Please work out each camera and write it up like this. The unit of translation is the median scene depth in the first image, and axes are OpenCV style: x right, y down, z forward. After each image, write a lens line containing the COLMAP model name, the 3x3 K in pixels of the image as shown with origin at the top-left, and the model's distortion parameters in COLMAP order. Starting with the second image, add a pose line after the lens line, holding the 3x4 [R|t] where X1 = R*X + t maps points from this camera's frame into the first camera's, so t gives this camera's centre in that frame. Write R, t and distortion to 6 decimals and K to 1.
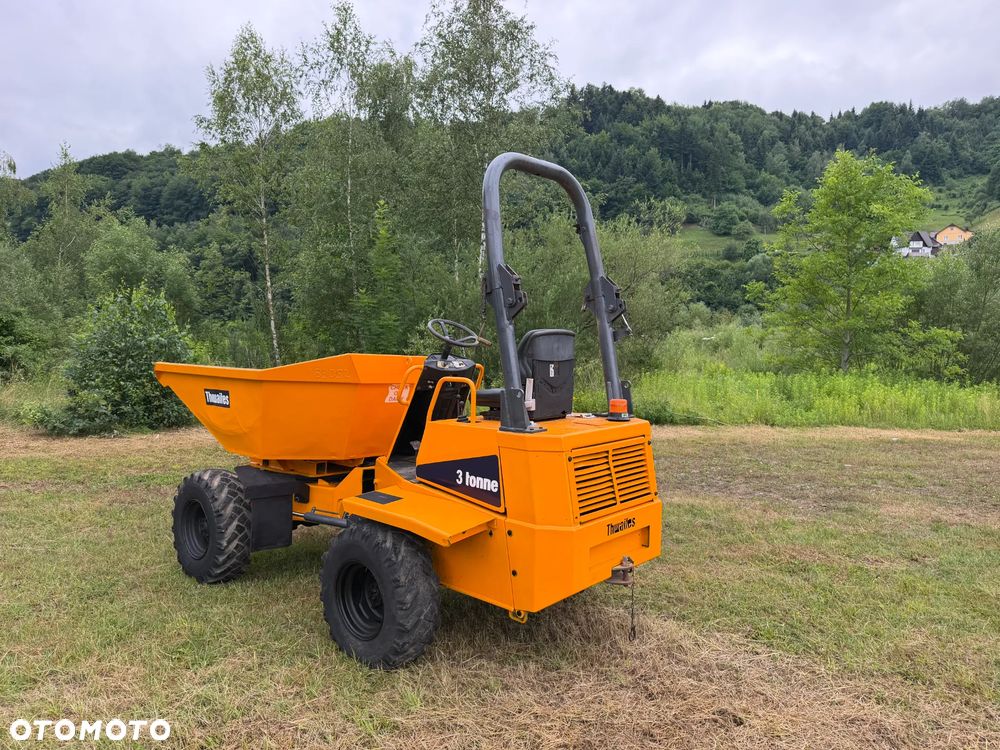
lens RADIAL K [[707.7, 0, 500.0], [0, 707.7, 375.0], [0, 0, 1]] dist [0.007038, -0.008471]
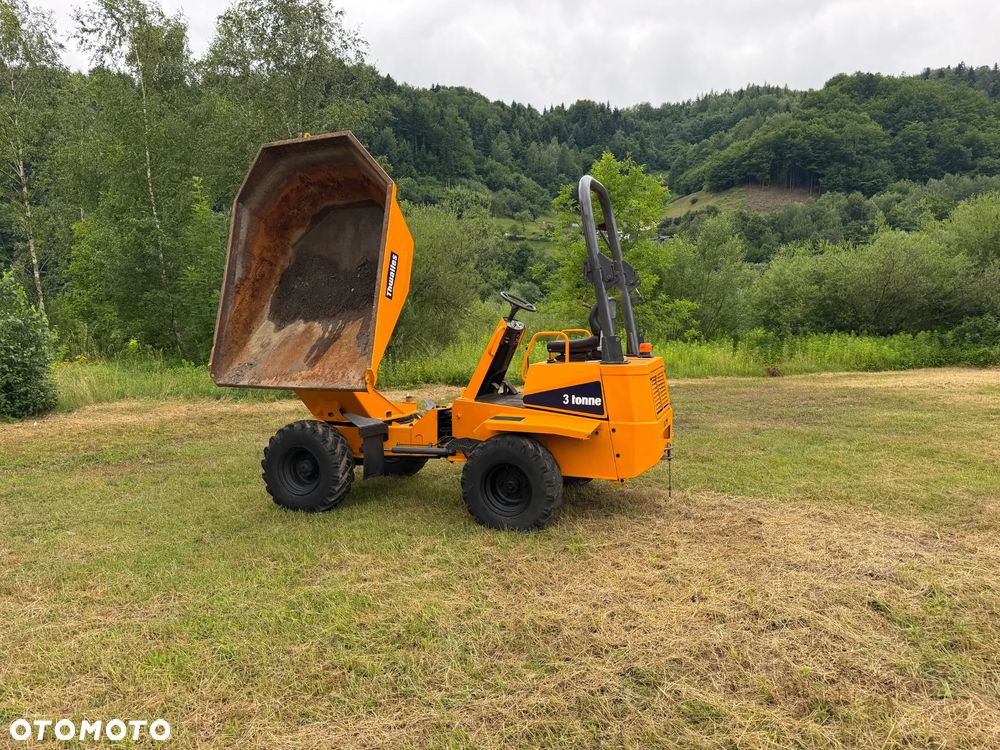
lens RADIAL K [[686.5, 0, 500.0], [0, 686.5, 375.0], [0, 0, 1]] dist [0.165947, -0.282173]
pose [[0.935398, -0.051628, 0.349808, -0.539655], [0.040375, 0.998408, 0.039391, 0.024278], [-0.351284, -0.022722, 0.935993, -0.235481]]
